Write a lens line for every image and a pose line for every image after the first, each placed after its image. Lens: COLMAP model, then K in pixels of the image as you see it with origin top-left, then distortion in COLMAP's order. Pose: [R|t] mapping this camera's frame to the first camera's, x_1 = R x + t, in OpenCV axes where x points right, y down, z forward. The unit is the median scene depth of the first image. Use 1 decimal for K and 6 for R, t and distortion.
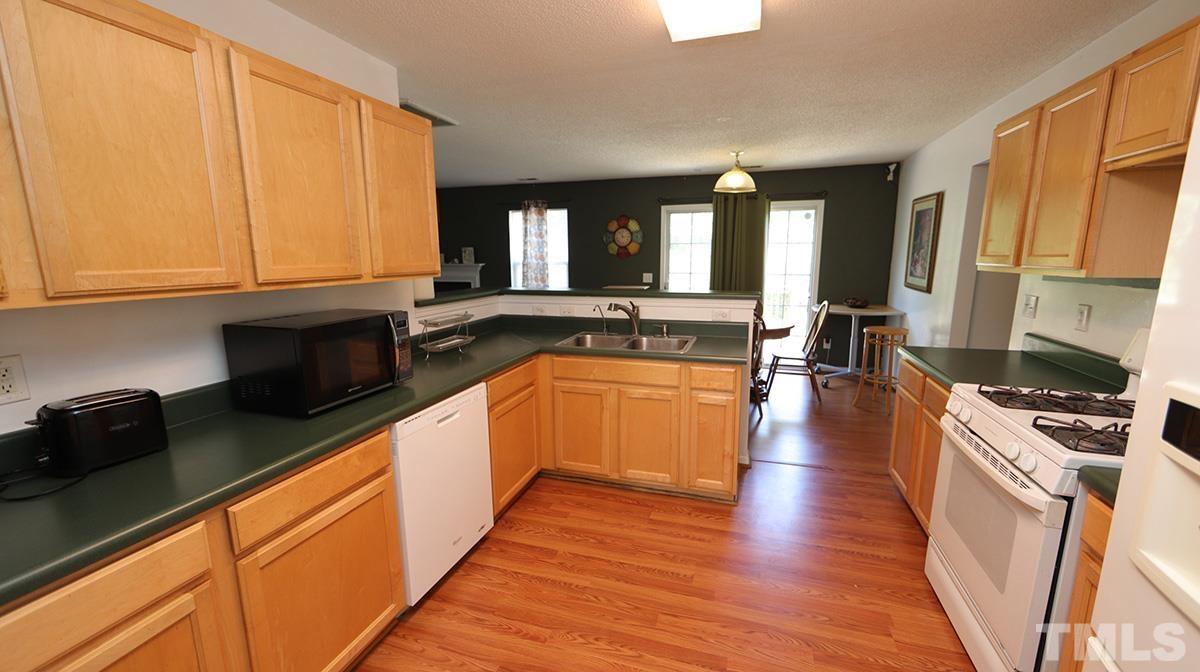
lens RADIAL K [[466.5, 0, 603.2], [0, 466.5, 337.8], [0, 0, 1]] dist [-0.001074, 0.000064]
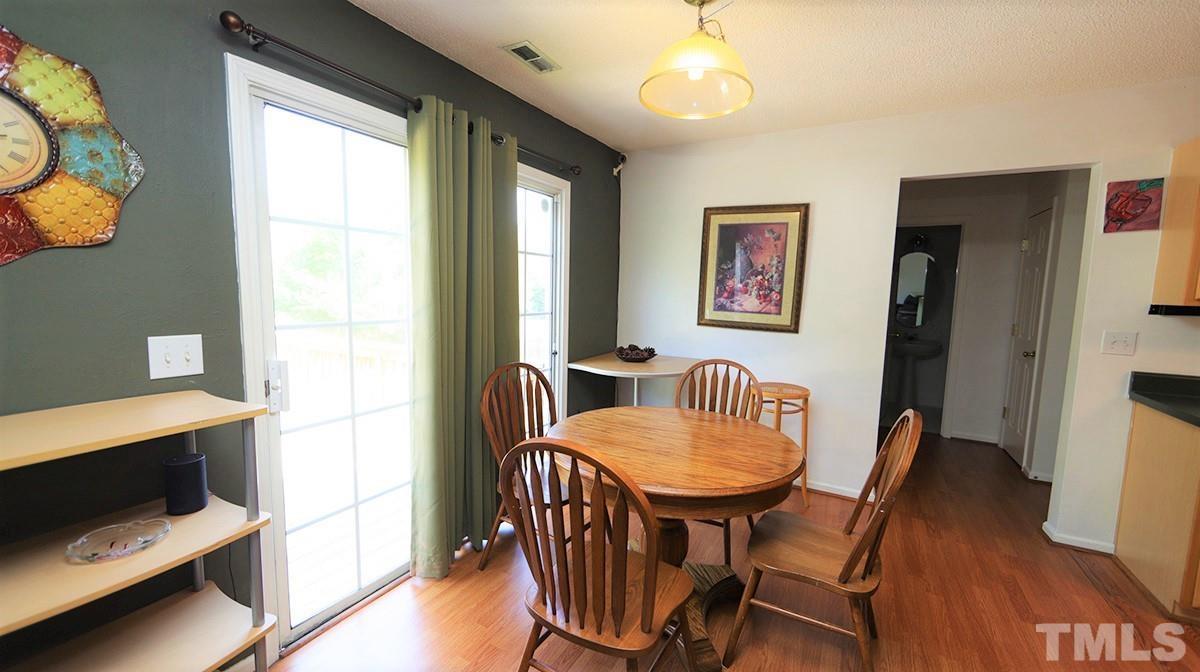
lens RADIAL K [[466.5, 0, 603.2], [0, 466.5, 337.8], [0, 0, 1]] dist [-0.001074, 0.000064]
pose [[0.200049, -0.090465, 0.975601, -0.081782], [0.149480, 0.986890, 0.060860, -0.121244], [-0.968316, 0.133658, 0.210949, 0.763616]]
